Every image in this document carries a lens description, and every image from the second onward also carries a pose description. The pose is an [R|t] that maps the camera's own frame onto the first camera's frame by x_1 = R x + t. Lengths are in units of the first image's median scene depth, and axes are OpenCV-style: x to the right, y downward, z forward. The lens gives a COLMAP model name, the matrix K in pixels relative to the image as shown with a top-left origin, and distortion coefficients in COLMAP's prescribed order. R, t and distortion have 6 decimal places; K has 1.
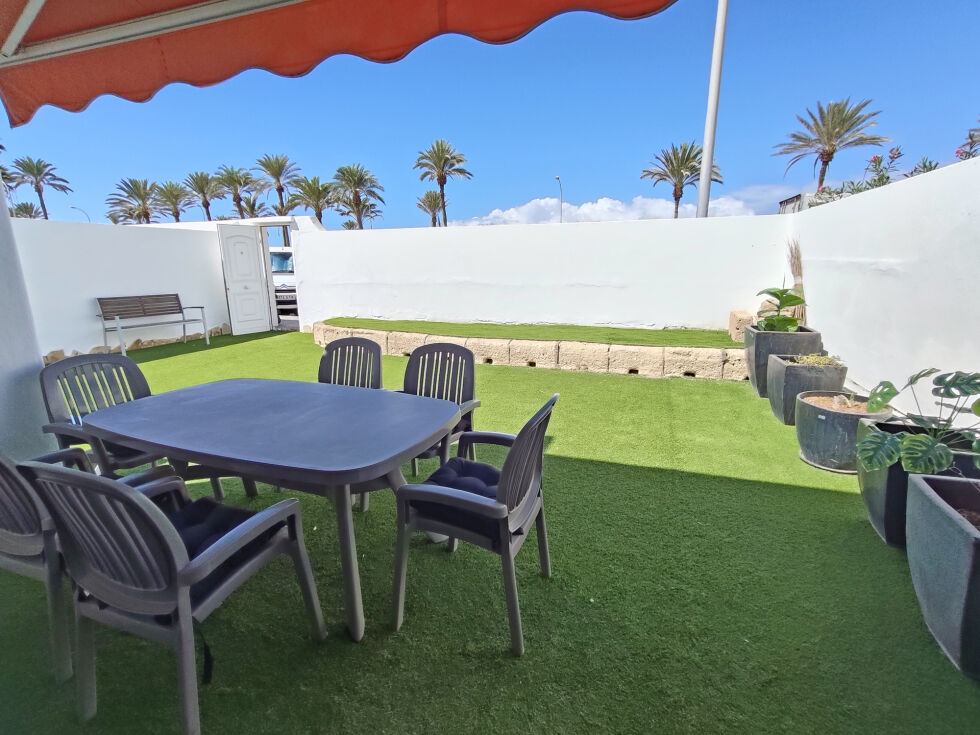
lens RADIAL K [[454.0, 0, 492.8], [0, 454.0, 370.2], [0, 0, 1]] dist [0.004859, -0.000699]
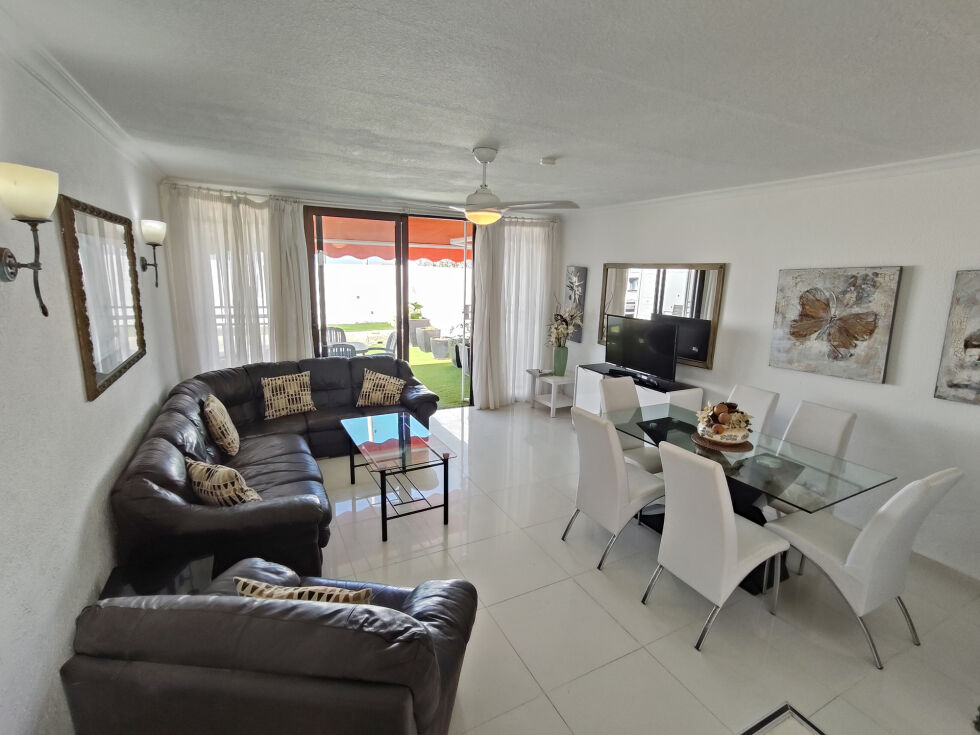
lens RADIAL K [[454.0, 0, 488.6], [0, 454.0, 361.4], [0, 0, 1]] dist [0.004859, -0.000699]
pose [[0.683566, -0.110363, 0.721497, -0.945430], [0.142038, 0.989718, 0.016820, 0.163239], [-0.715935, 0.090983, 0.692214, -1.008563]]
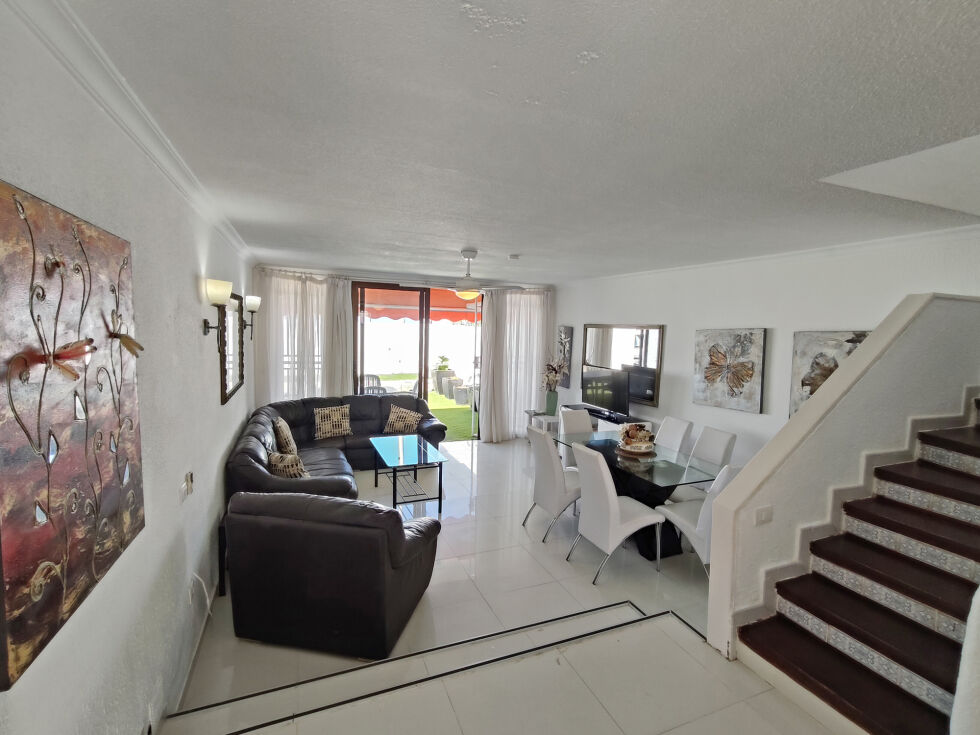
lens RADIAL K [[454.0, 0, 489.6], [0, 454.0, 367.9], [0, 0, 1]] dist [0.004859, -0.000699]
pose [[0.742160, -0.022090, 0.669858, -1.092381], [0.122708, 0.987041, -0.103403, 0.237109], [-0.658893, 0.158939, 0.735254, -1.325141]]
